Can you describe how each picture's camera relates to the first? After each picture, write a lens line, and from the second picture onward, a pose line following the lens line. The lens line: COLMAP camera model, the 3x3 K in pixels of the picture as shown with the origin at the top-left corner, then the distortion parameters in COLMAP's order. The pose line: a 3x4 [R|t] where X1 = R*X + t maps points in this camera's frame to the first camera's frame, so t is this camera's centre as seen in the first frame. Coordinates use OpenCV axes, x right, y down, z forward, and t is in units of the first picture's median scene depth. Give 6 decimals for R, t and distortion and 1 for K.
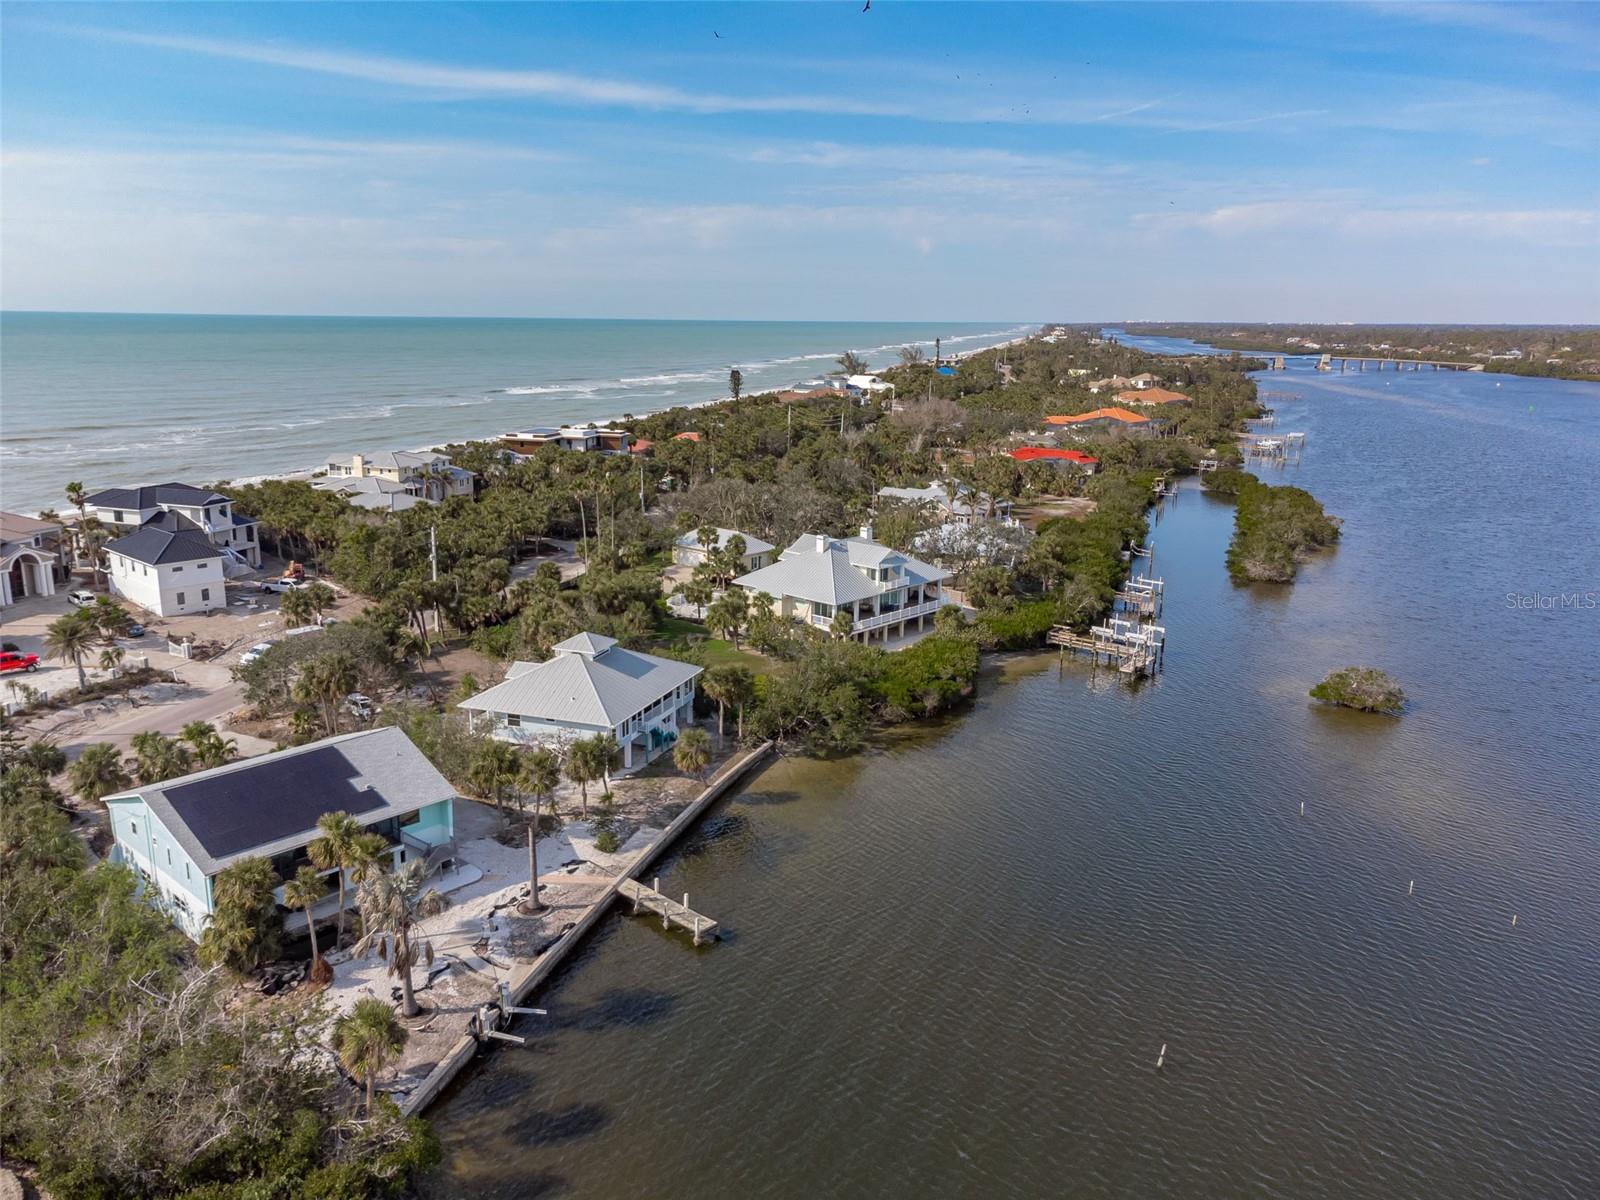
lens RADIAL K [[1186.5, 0, 800.0], [0, 1186.5, 600.0], [0, 0, 1]] dist [0.008275, 0.009988]
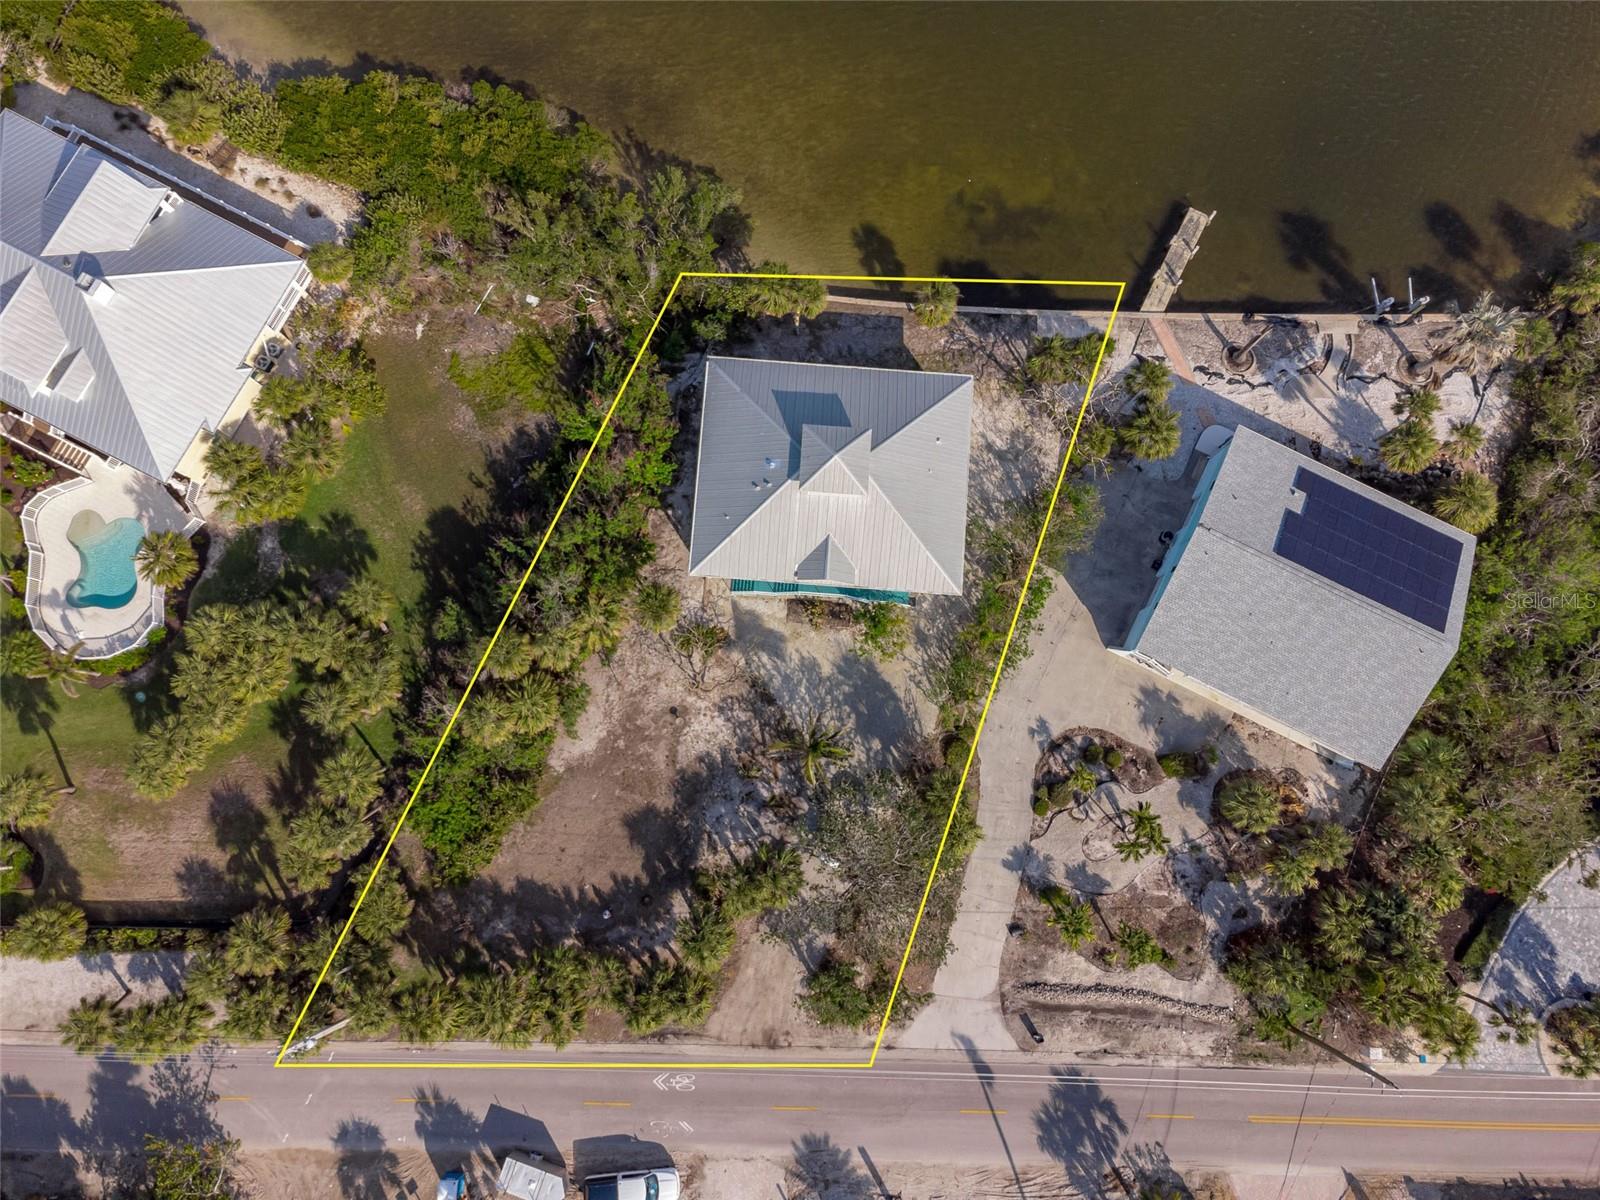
lens RADIAL K [[1186.5, 0, 800.0], [0, 1186.5, 600.0], [0, 0, 1]] dist [0.008275, 0.009988]
pose [[-0.263357, -0.956353, 0.126621, -0.258070], [0.206861, 0.072218, 0.975701, -0.481609], [-0.942259, 0.283150, 0.178813, 0.686222]]
